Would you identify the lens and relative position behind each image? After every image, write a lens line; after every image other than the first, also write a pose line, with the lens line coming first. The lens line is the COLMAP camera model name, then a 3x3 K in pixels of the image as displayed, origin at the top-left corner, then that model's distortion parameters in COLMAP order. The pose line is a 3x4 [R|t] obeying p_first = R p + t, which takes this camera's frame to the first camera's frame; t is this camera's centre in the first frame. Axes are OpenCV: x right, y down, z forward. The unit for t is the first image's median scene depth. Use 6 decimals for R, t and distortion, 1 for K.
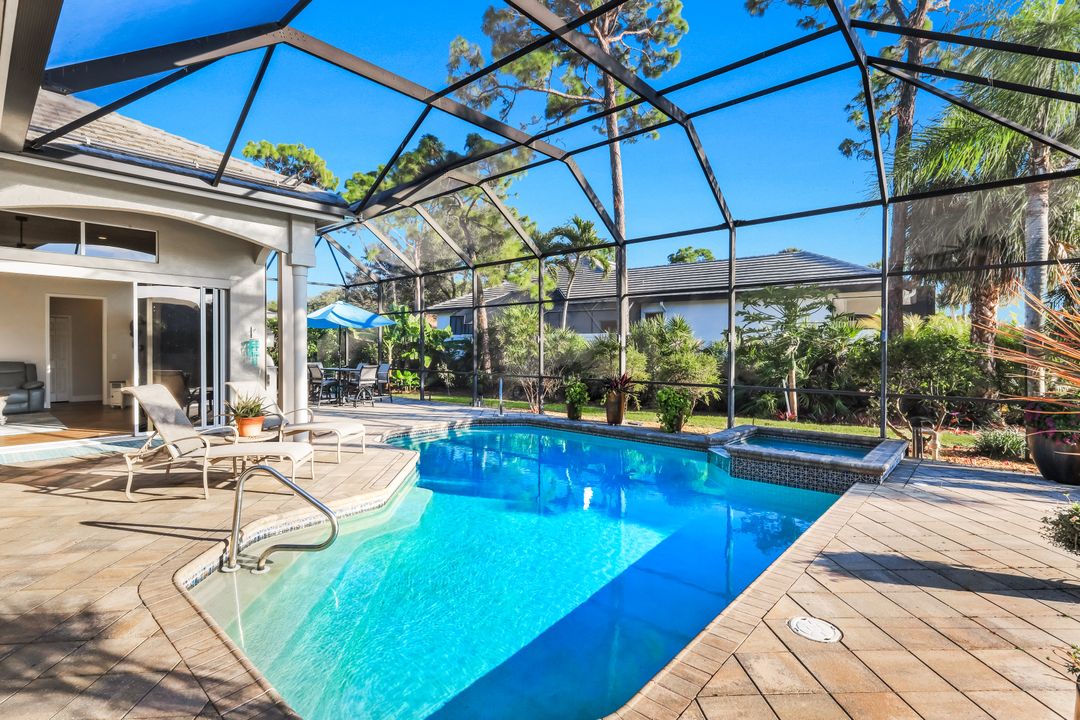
lens RADIAL K [[509.1, 0, 540.0], [0, 509.1, 360.0], [0, 0, 1]] dist [-0.003708, -0.000195]
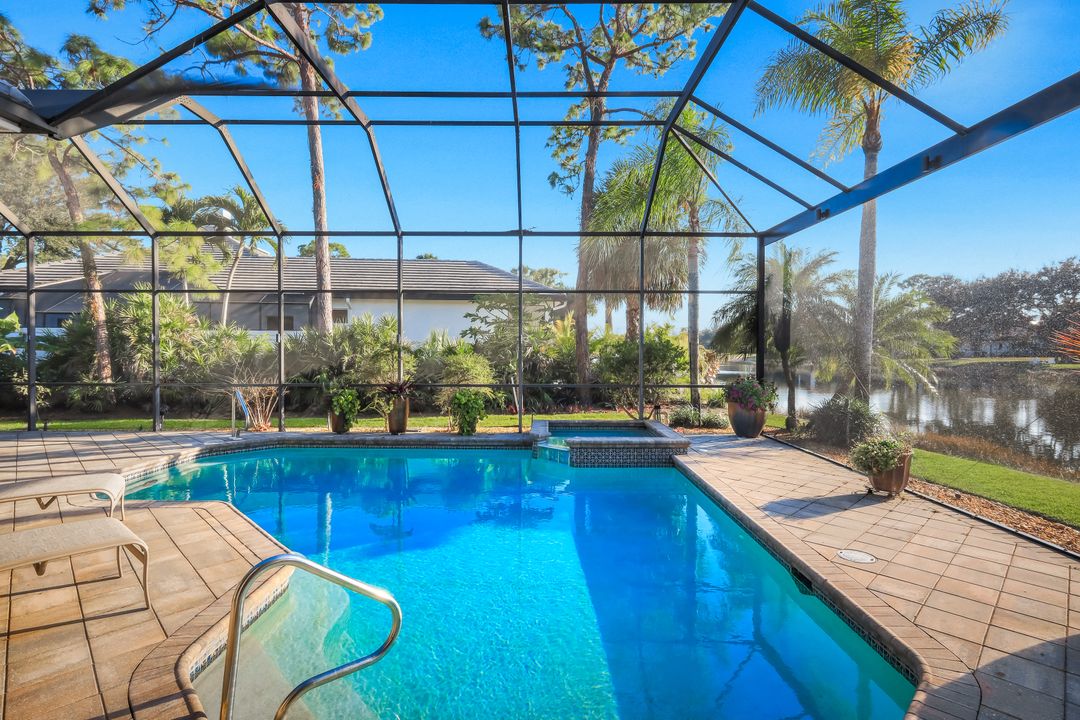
lens RADIAL K [[523.1, 0, 534.6], [0, 523.1, 355.7], [0, 0, 1]] dist [0.001795, -0.000172]
pose [[0.752680, -0.008684, 0.658329, -0.187471], [0.014713, 0.999885, -0.003632, -0.002627], [-0.658222, 0.012420, 0.752722, 0.092545]]
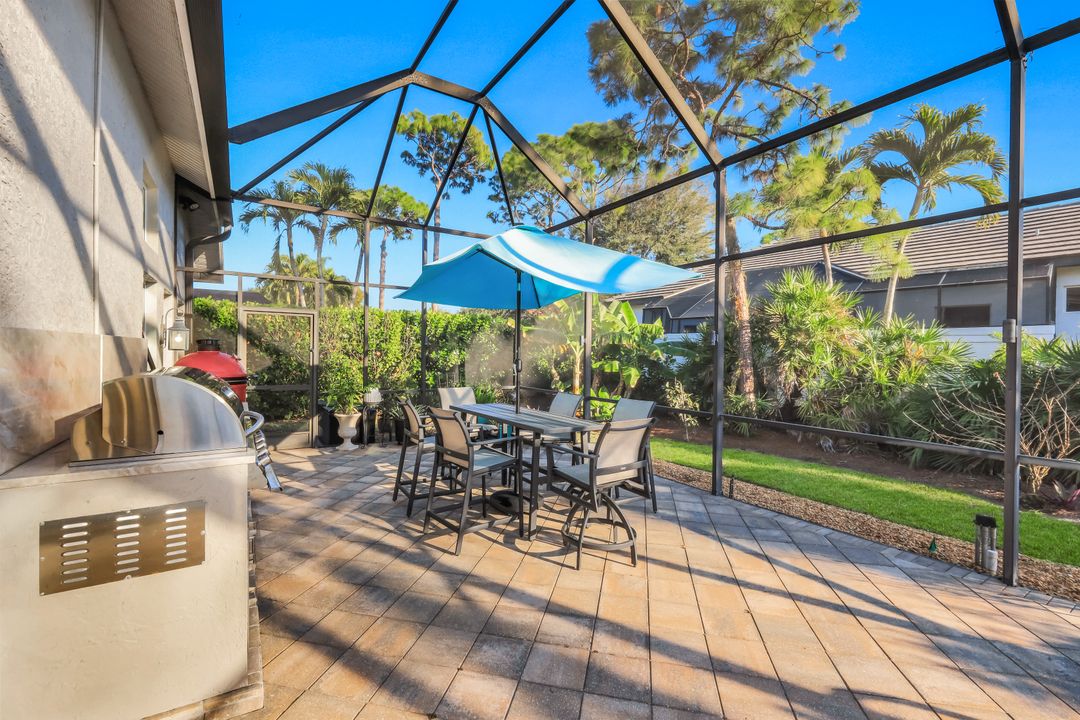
lens RADIAL K [[471.3, 0, 533.6], [0, 471.3, 351.2], [0, 0, 1]] dist [-0.001897, 0.000110]
pose [[0.960788, 0.006421, -0.277208, -0.262819], [-0.014377, 0.999541, -0.026675, -0.014591], [0.276909, 0.029615, 0.960440, 0.616536]]
